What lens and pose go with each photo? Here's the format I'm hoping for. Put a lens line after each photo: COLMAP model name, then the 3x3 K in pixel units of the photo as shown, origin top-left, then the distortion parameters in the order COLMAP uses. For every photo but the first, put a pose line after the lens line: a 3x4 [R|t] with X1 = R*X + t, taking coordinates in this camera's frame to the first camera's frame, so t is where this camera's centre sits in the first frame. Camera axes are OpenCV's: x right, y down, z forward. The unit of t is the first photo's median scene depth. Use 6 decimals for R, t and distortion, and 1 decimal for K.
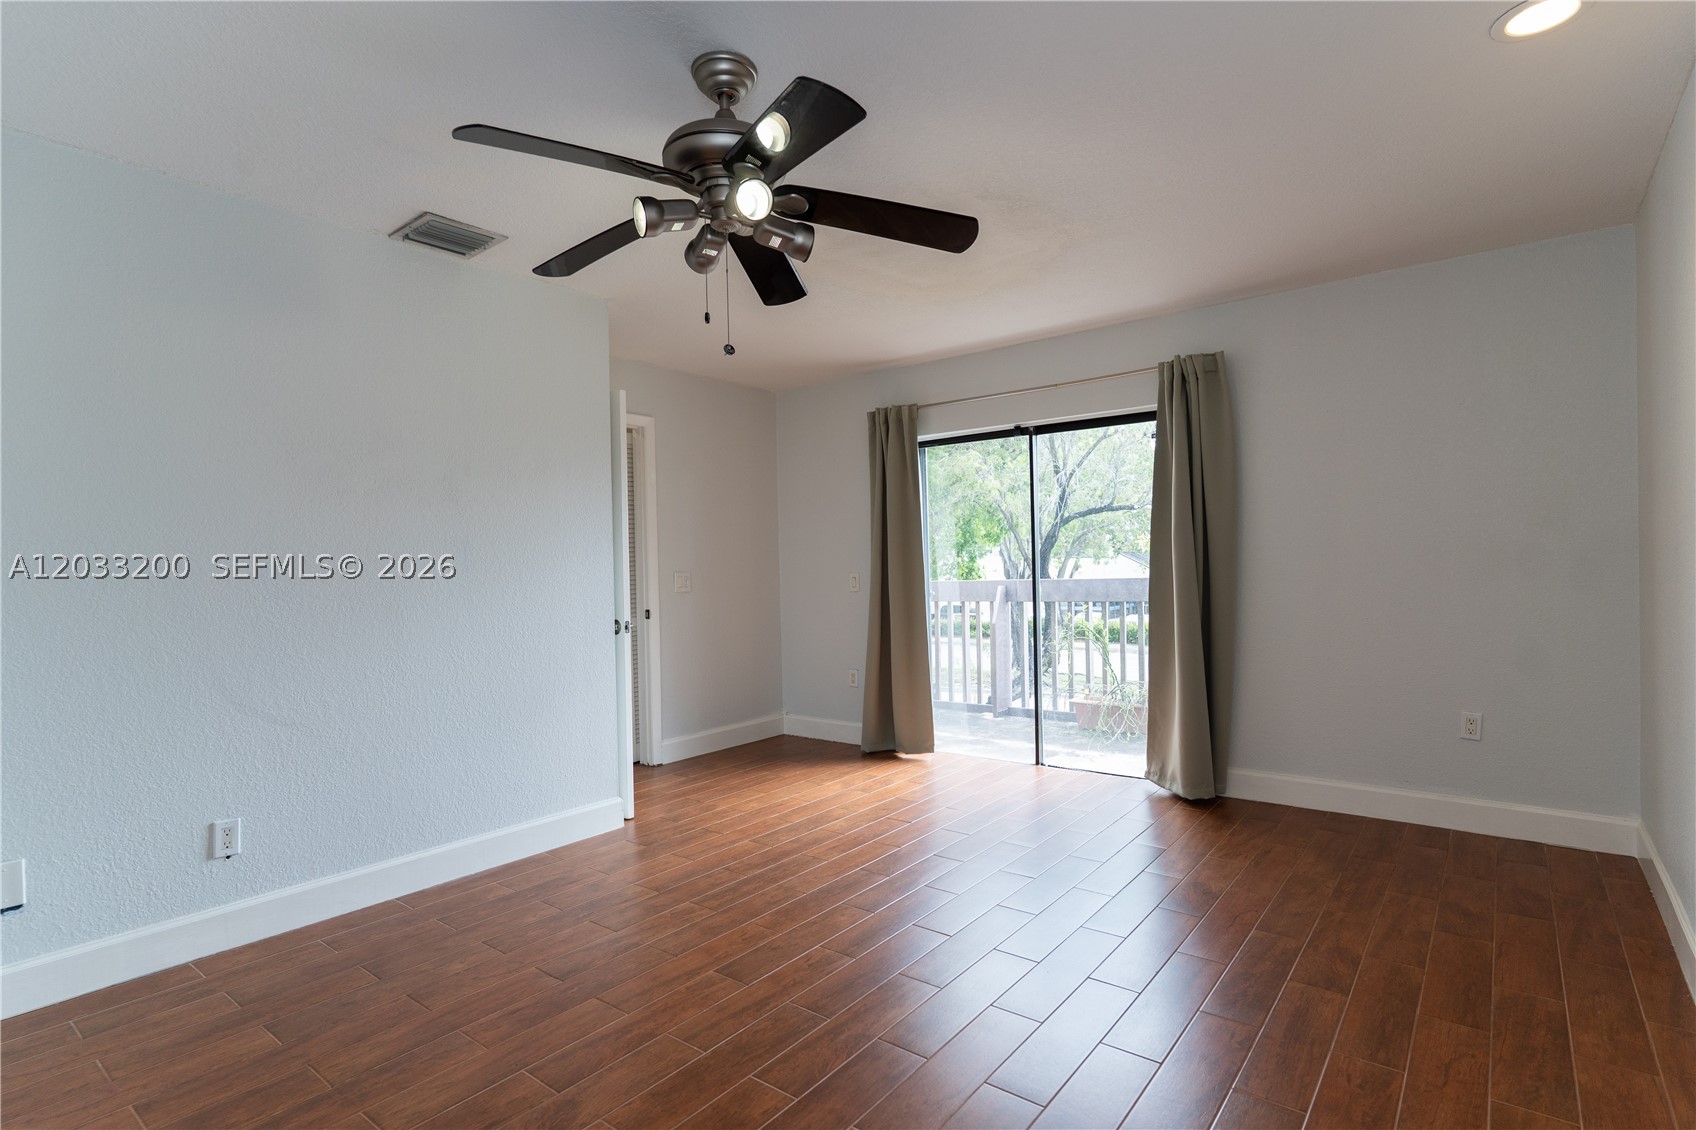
lens RADIAL K [[811.0, 0, 854.9], [0, 811.0, 568.0], [0, 0, 1]] dist [0.007180, -0.002240]
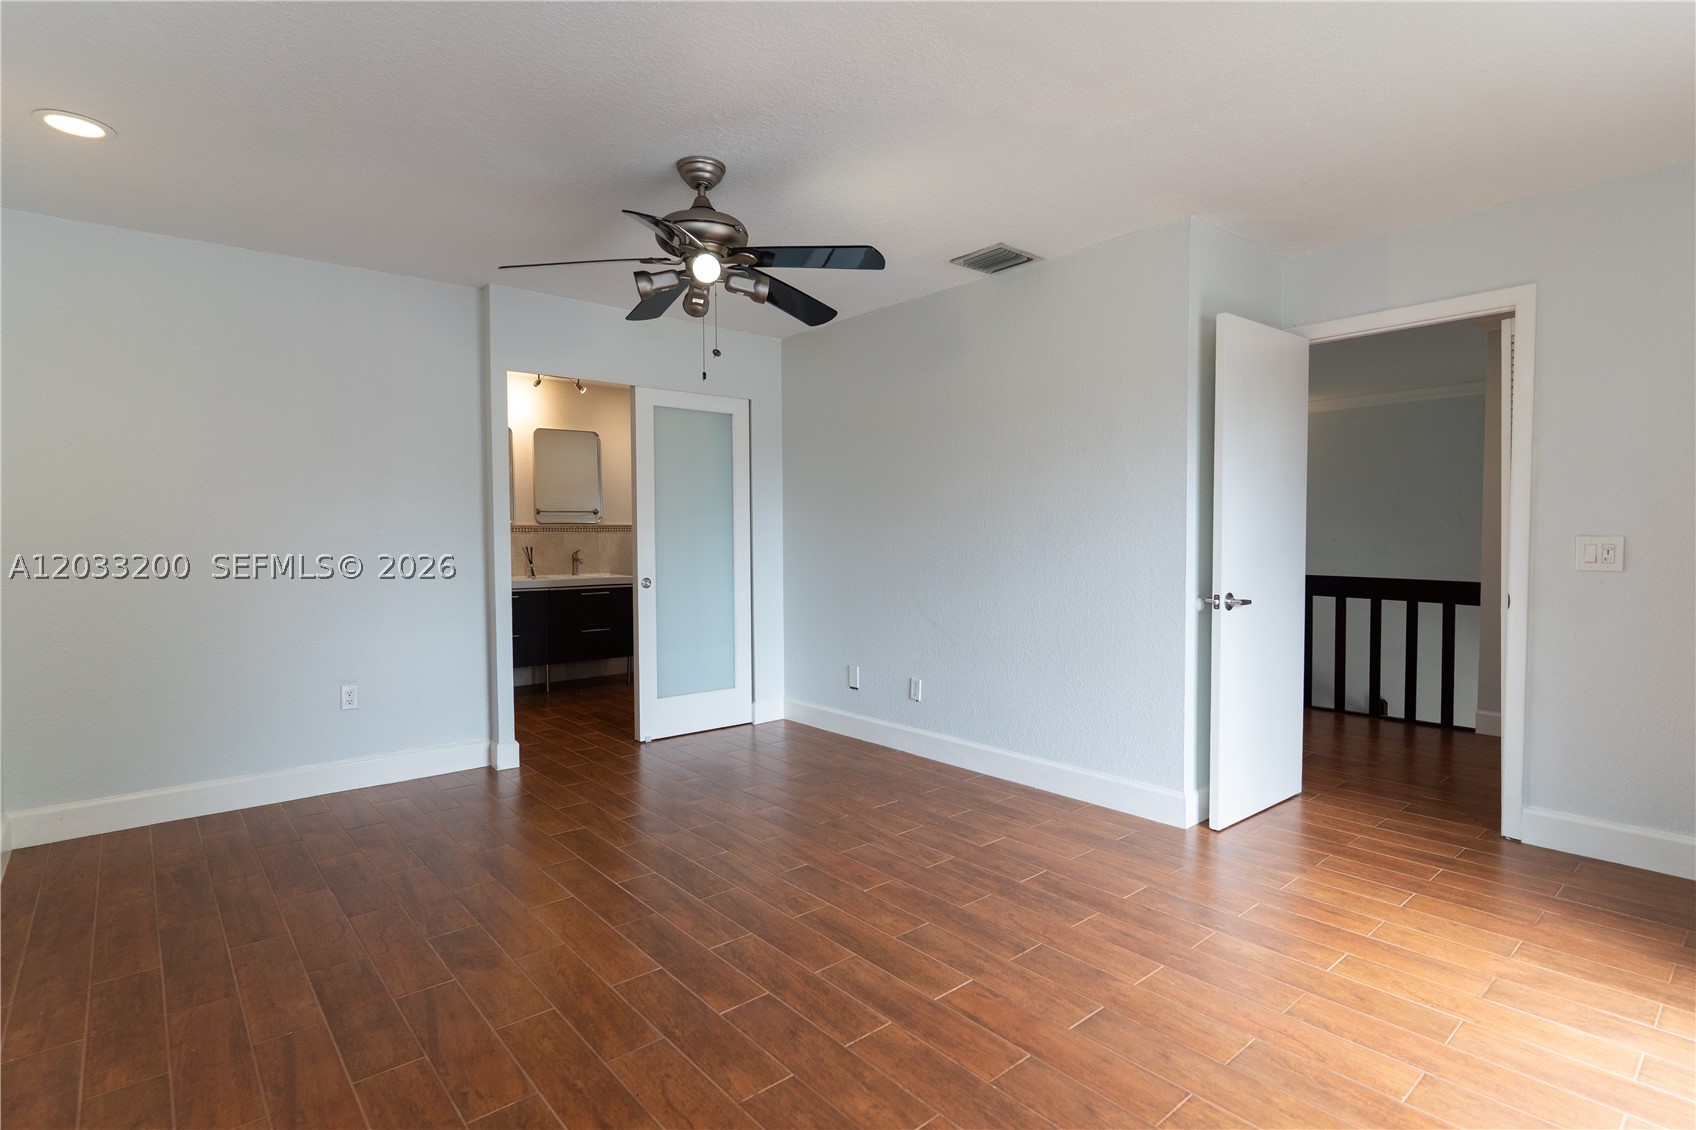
lens RADIAL K [[841.2, 0, 841.4], [0, 841.2, 556.5], [0, 0, 1]] dist [-0.000157, 0.000221]
pose [[-0.198125, 0.044610, -0.979161, 0.873032], [0.009716, 0.999004, 0.043548, -0.017662], [0.980129, -0.000885, -0.198361, 1.100801]]
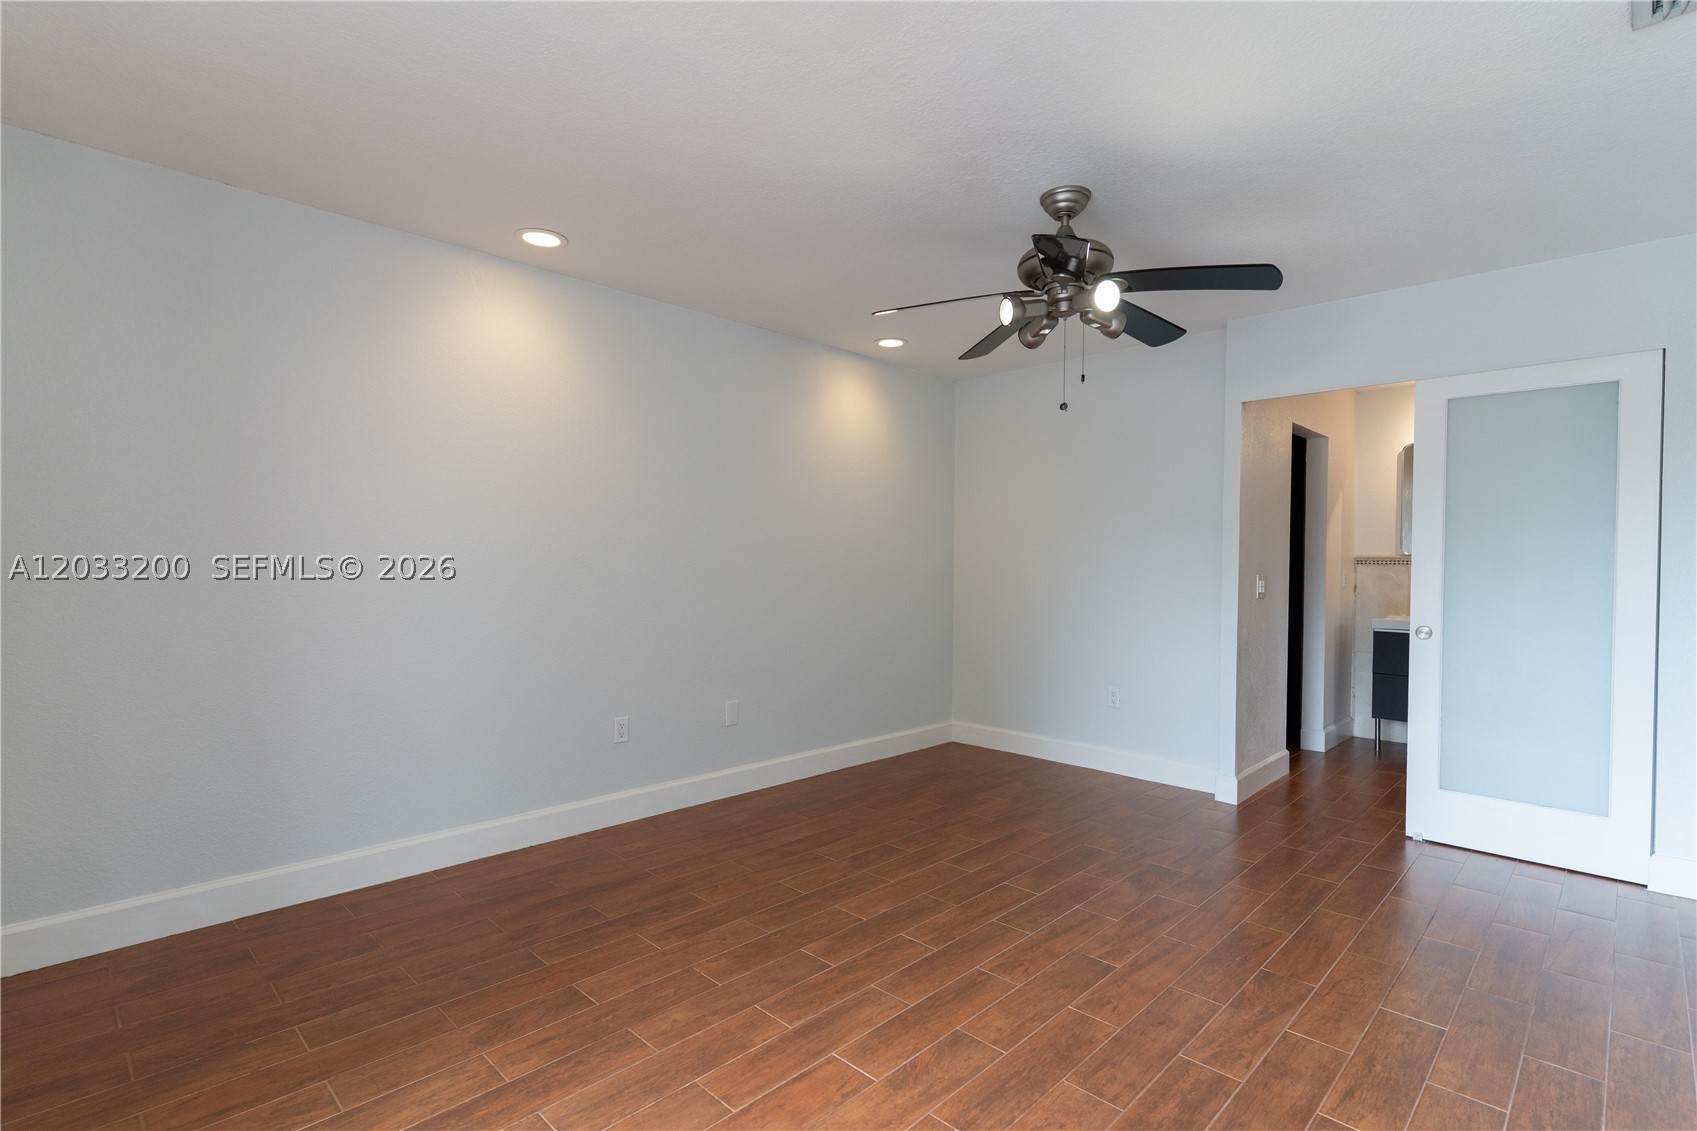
lens RADIAL K [[811.5, 0, 851.4], [0, 811.5, 567.4], [0, 0, 1]] dist [0.007180, -0.002240]
pose [[-0.993302, 0.012469, 0.114871, 0.028279], [0.012755, 0.999917, 0.001755, -0.008503], [-0.114839, 0.003209, -0.993379, 1.732239]]
